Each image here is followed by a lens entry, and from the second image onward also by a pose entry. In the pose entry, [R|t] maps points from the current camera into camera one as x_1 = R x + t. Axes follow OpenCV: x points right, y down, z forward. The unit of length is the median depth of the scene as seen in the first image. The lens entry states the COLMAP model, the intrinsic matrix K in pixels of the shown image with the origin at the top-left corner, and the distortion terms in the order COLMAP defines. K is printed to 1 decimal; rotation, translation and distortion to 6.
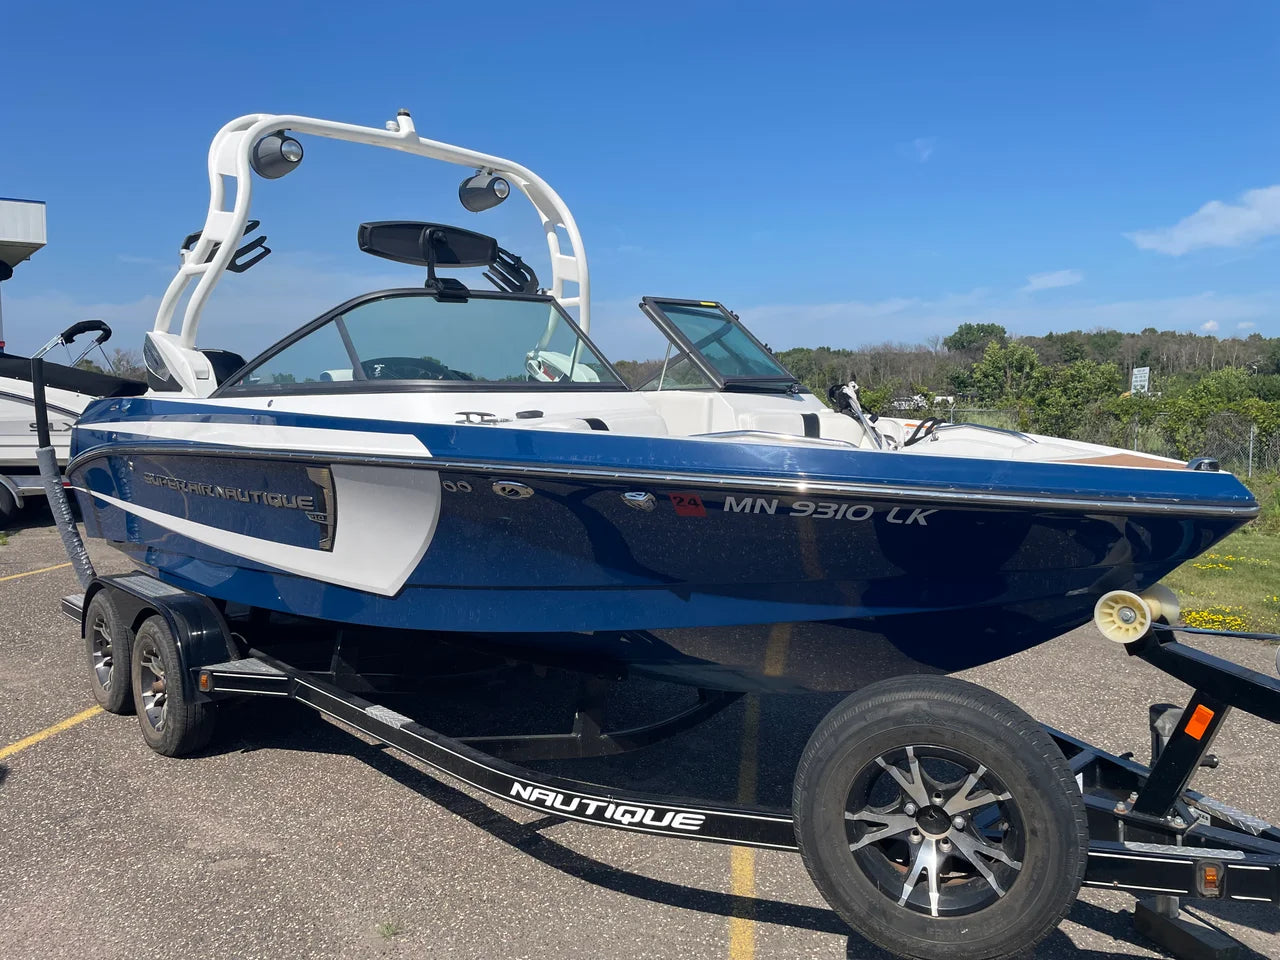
lens RADIAL K [[990.5, 0, 639.7], [0, 990.5, 477.8], [0, 0, 1]] dist [0.030681, -0.041157]
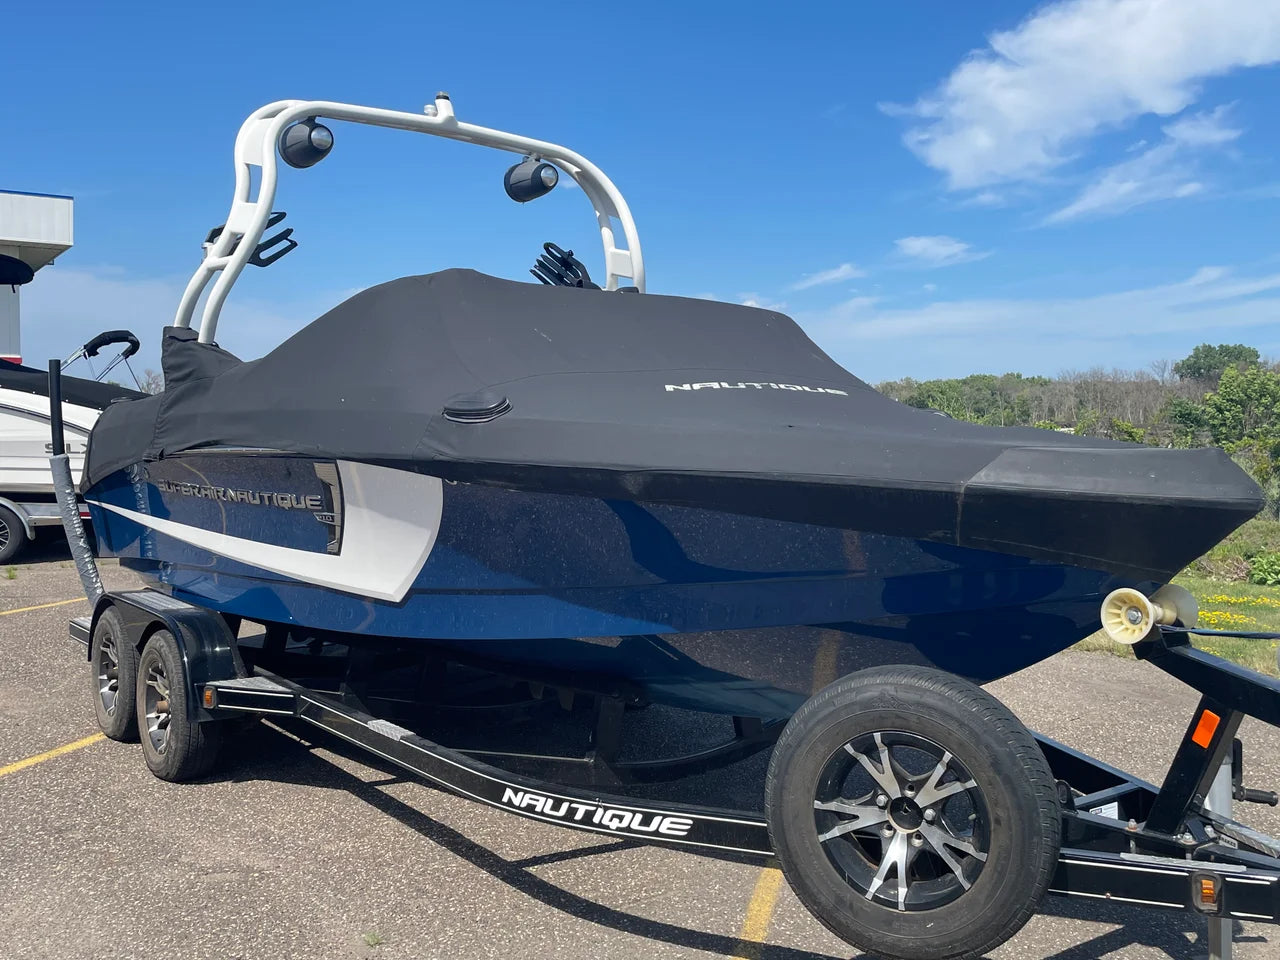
lens RADIAL K [[1256.8, 0, 639.1], [0, 1256.8, 475.7], [0, 0, 1]] dist [0.025679, 0.000000]
pose [[0.993855, 0.015905, -0.109545, 0.108159], [-0.021330, 0.998594, -0.048526, 0.052400], [0.108619, 0.050564, 0.992797, -0.171294]]
